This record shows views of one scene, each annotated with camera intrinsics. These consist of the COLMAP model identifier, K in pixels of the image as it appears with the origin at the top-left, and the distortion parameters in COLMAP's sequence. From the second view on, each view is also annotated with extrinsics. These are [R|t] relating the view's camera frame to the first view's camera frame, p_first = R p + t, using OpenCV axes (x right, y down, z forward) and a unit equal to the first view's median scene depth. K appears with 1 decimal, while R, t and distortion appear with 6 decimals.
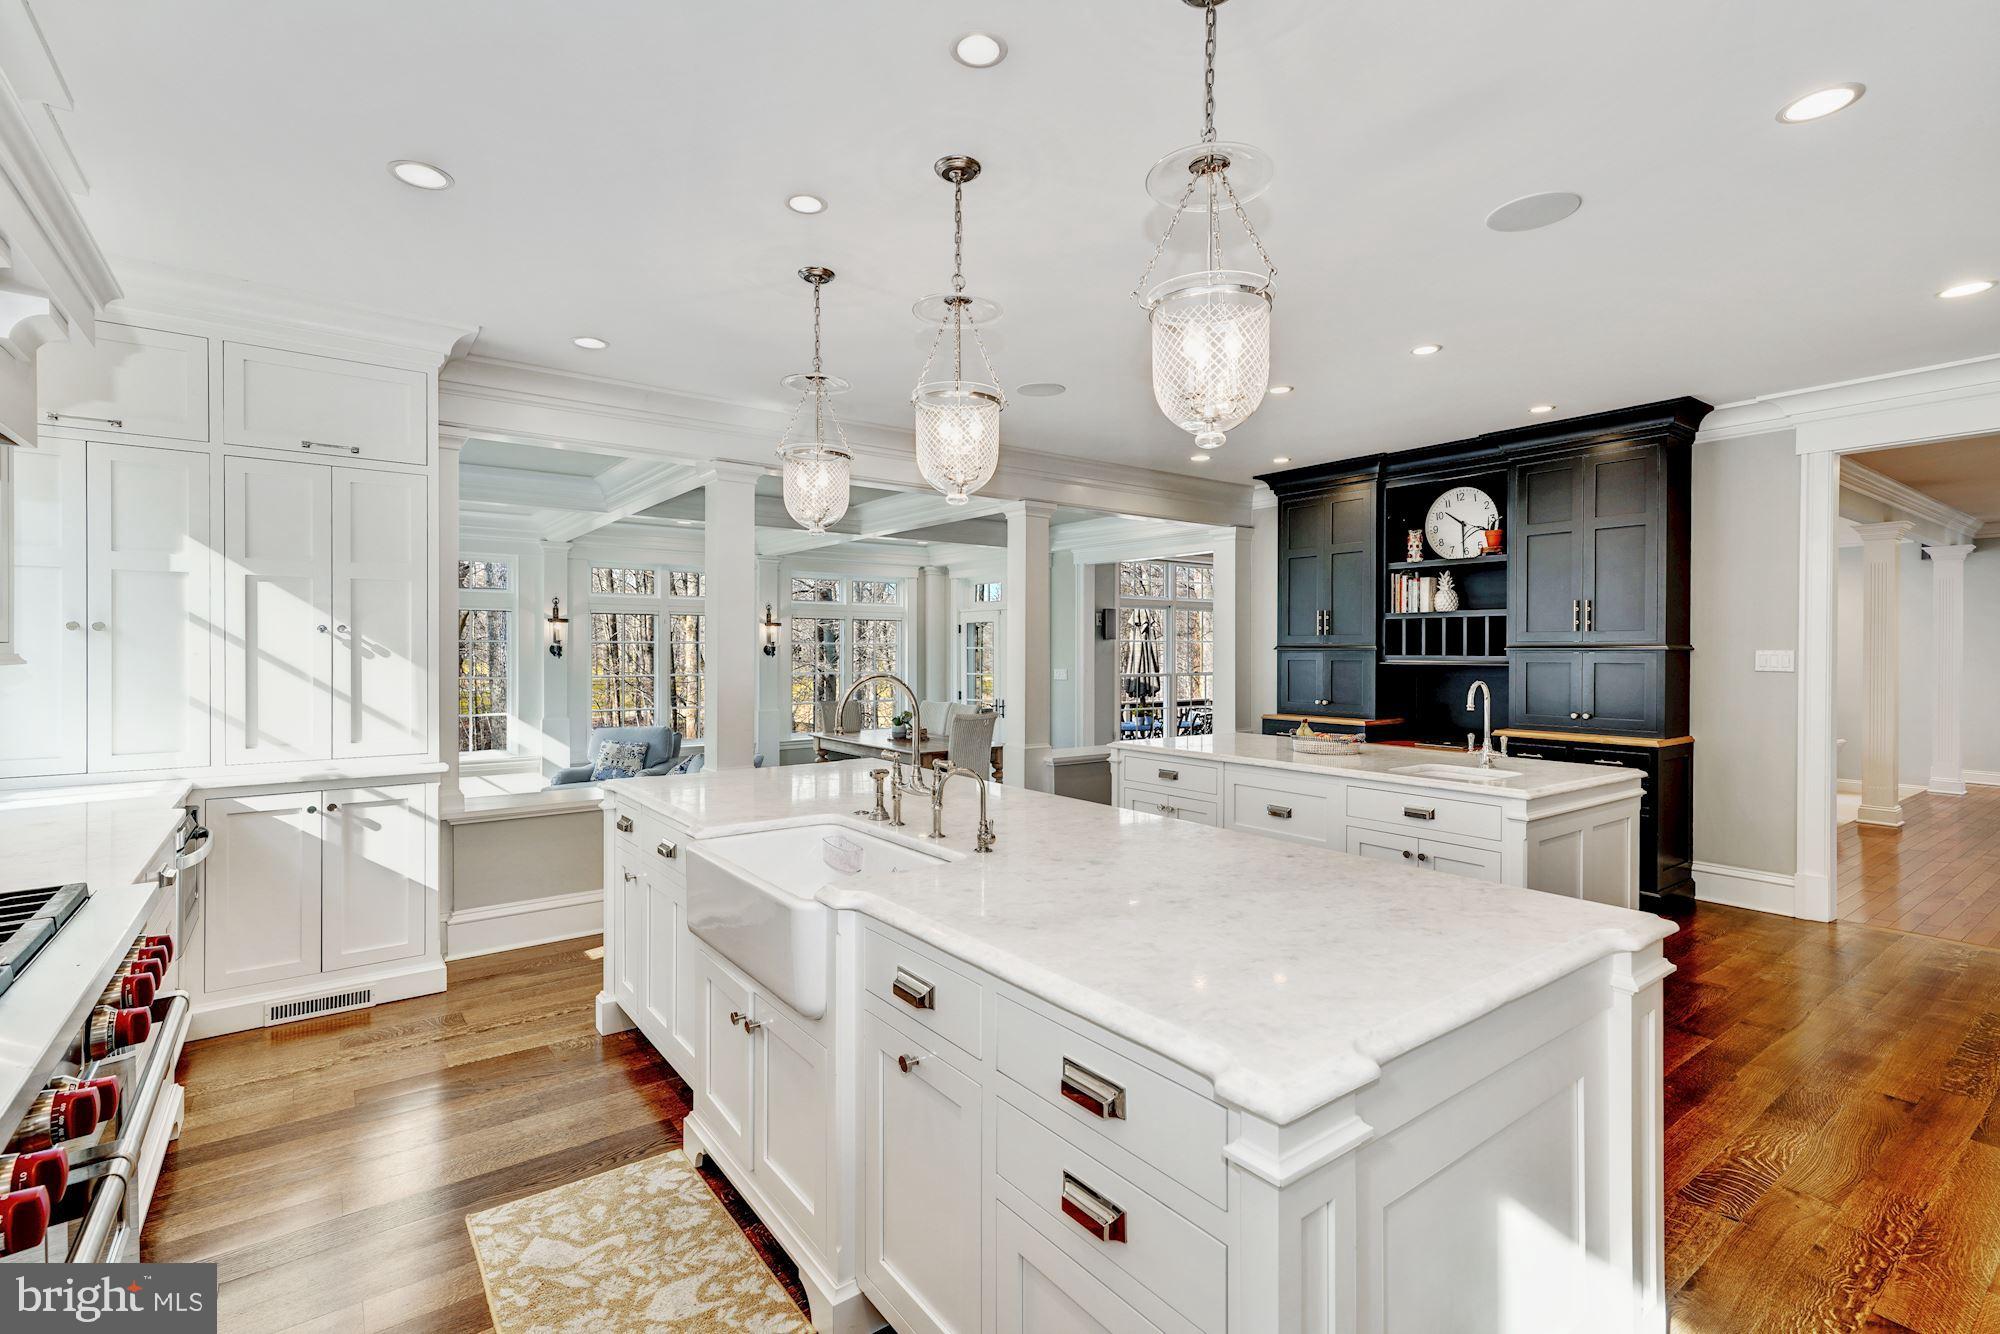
lens RADIAL K [[915.3, 0, 998.1], [0, 915.3, 657.7], [0, 0, 1]] dist [0.012144, 0.000955]
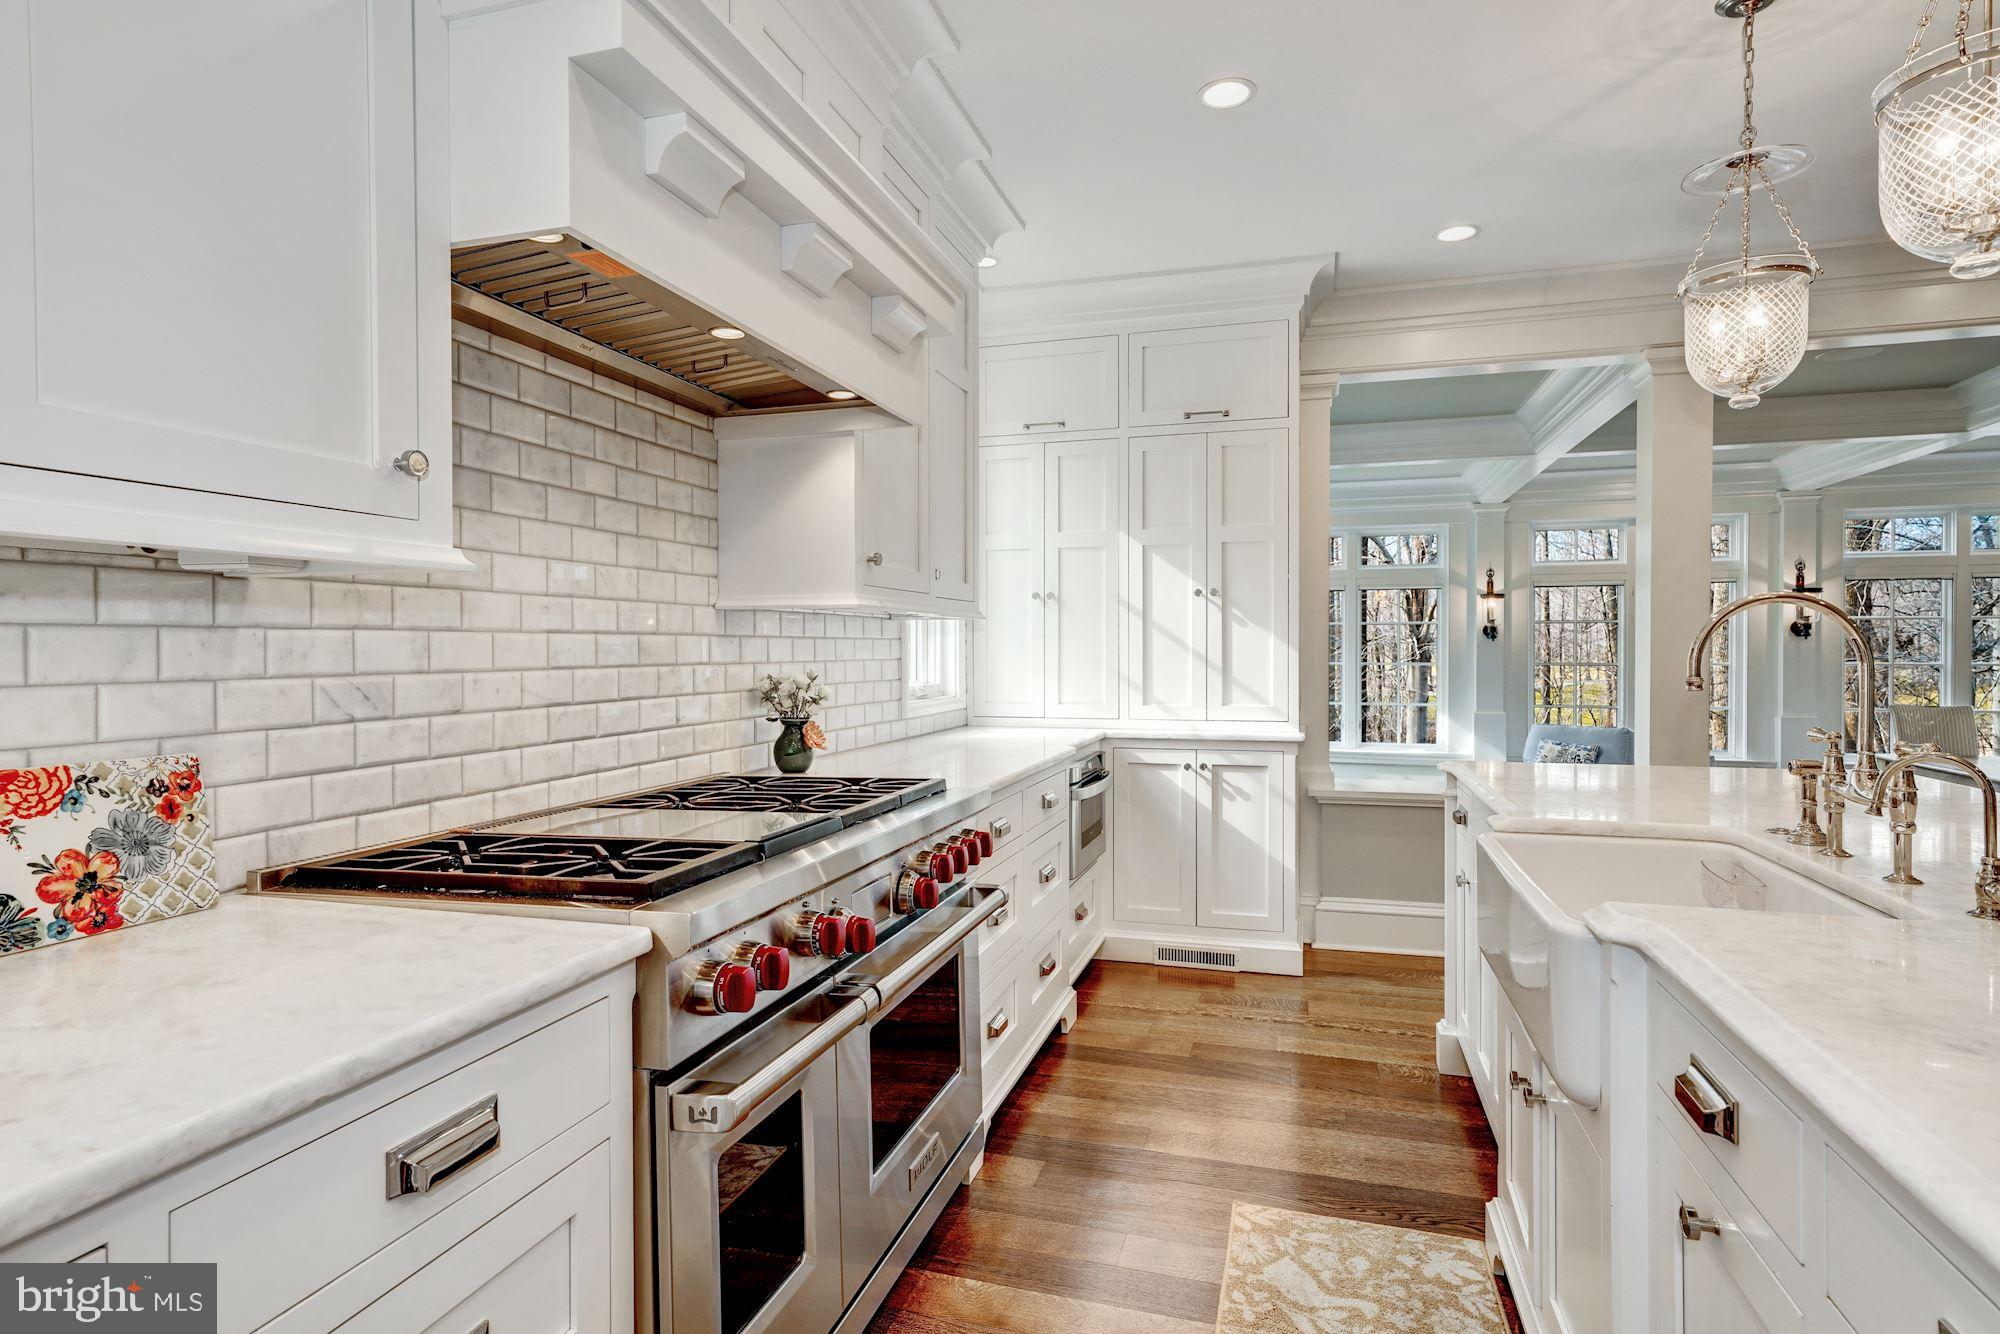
lens RADIAL K [[1056.8, 0, 995.9], [0, 1056.8, 659.3], [0, 0, 1]] dist [0.006730, 0.002846]
pose [[0.591988, 0.004196, -0.805936, 0.091417], [-0.004983, 0.999986, 0.001546, 0.045632], [0.805931, 0.003101, 0.592001, 0.128251]]
